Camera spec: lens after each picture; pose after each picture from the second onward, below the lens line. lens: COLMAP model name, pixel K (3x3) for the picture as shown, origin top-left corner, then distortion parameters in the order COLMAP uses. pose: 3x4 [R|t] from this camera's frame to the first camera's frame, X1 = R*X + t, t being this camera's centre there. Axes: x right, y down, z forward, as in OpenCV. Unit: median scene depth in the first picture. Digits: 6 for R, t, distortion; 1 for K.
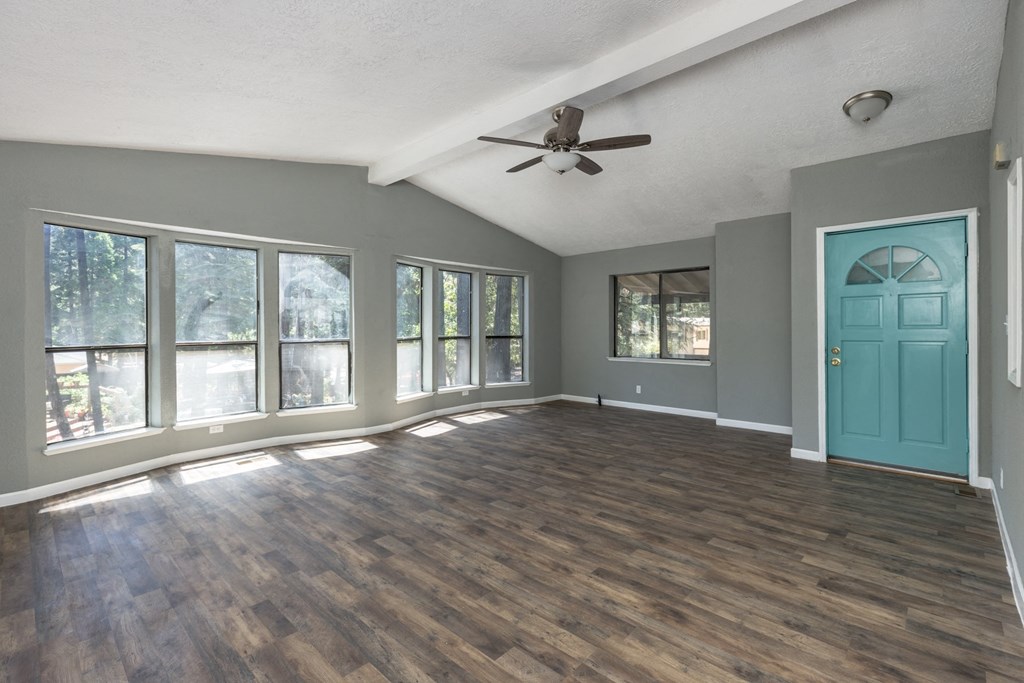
lens RADIAL K [[468.4, 0, 515.0], [0, 468.4, 326.5], [0, 0, 1]] dist [0.002385, -0.000387]
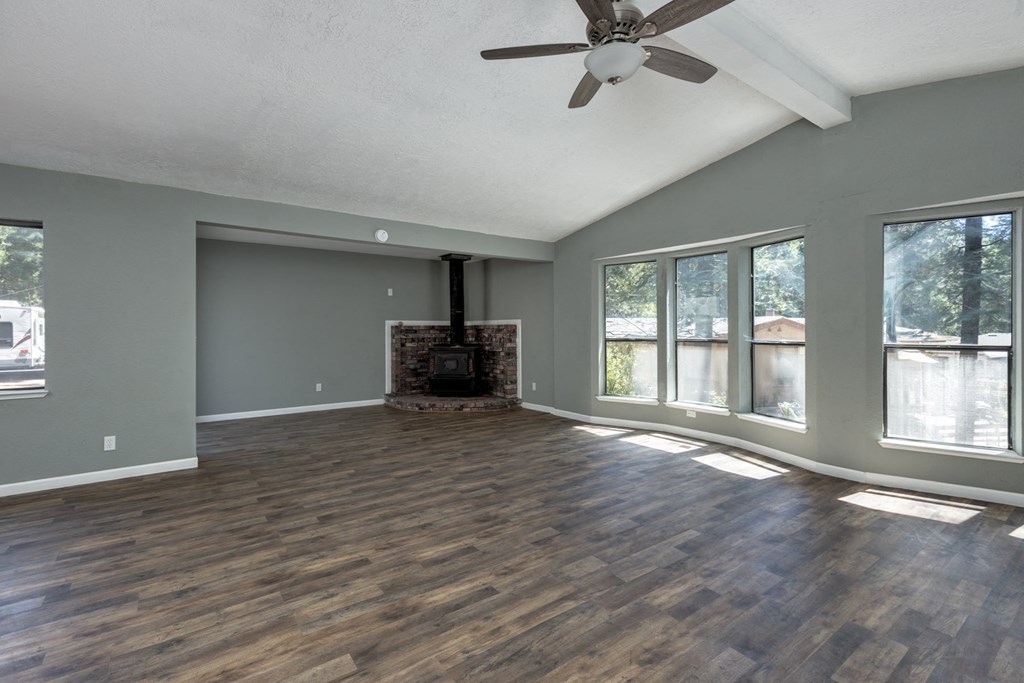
lens RADIAL K [[468.4, 0, 515.0], [0, 468.4, 326.5], [0, 0, 1]] dist [0.002385, -0.000387]
pose [[-0.184519, 0.002036, -0.982827, 0.964645], [0.002338, 0.999996, 0.001632, -0.003396], [0.982826, -0.001997, -0.184523, 1.281845]]
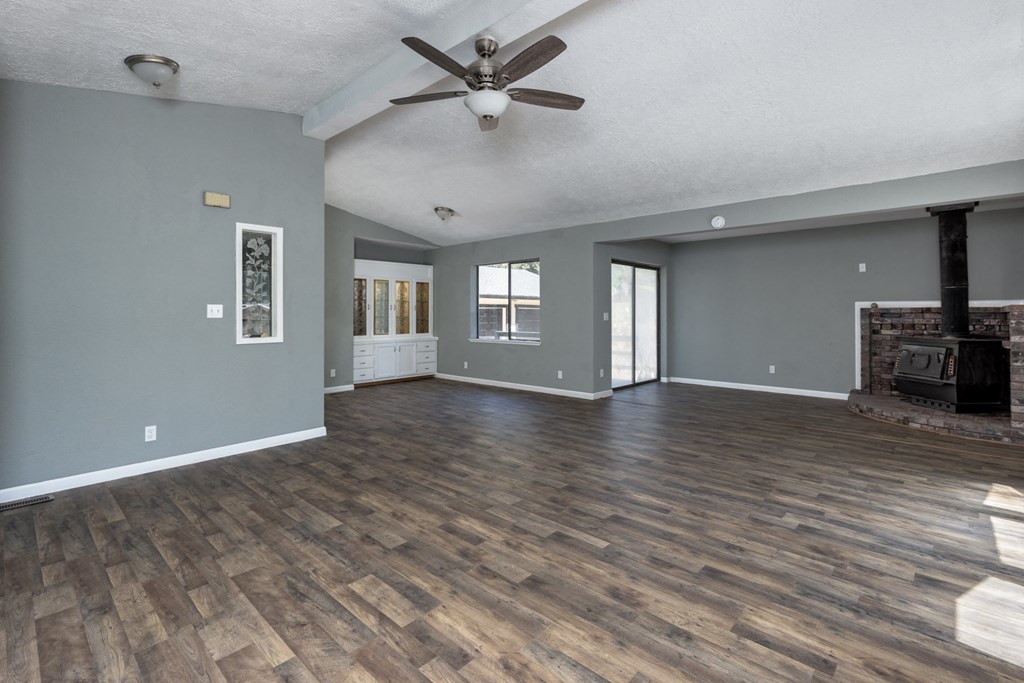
lens RADIAL K [[468.4, 0, 515.0], [0, 468.4, 326.5], [0, 0, 1]] dist [0.002385, -0.000387]
pose [[-0.999946, 0.006210, -0.008371, 0.076665], [0.005964, 0.999560, 0.029070, 0.007861], [0.008548, 0.029019, -0.999542, 2.332788]]
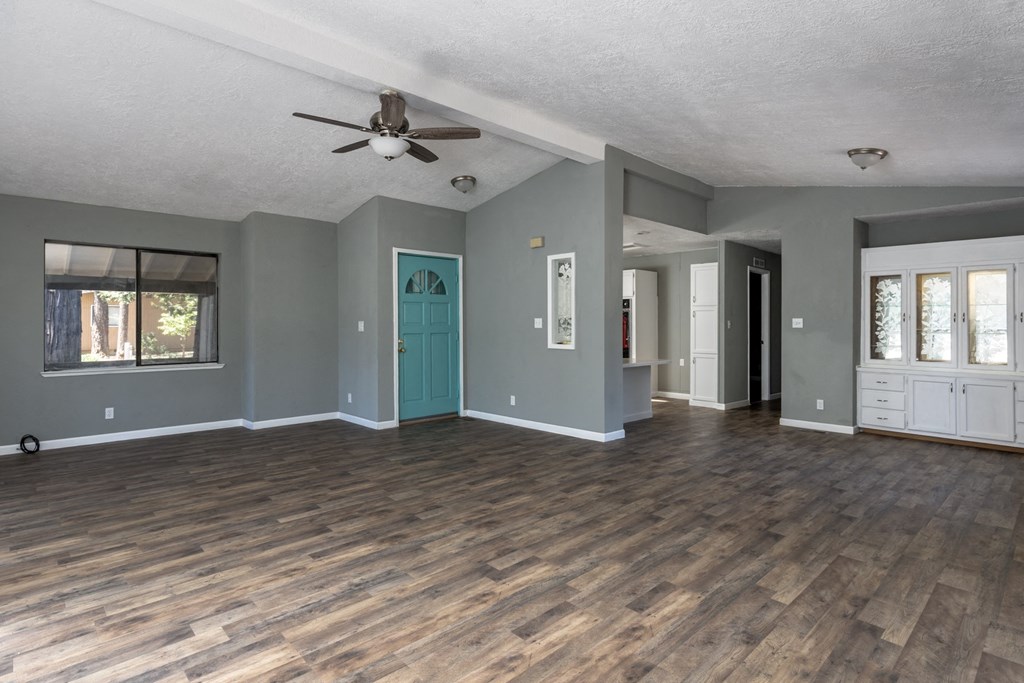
lens RADIAL K [[531.8, 0, 521.4], [0, 531.8, 325.9], [0, 0, 1]] dist [-0.001037, 0.001926]
pose [[0.049299, 0.000247, 0.998784, -1.241111], [-0.002423, 0.999997, -0.000128, 0.008386], [-0.998781, -0.002413, 0.049300, 0.888418]]
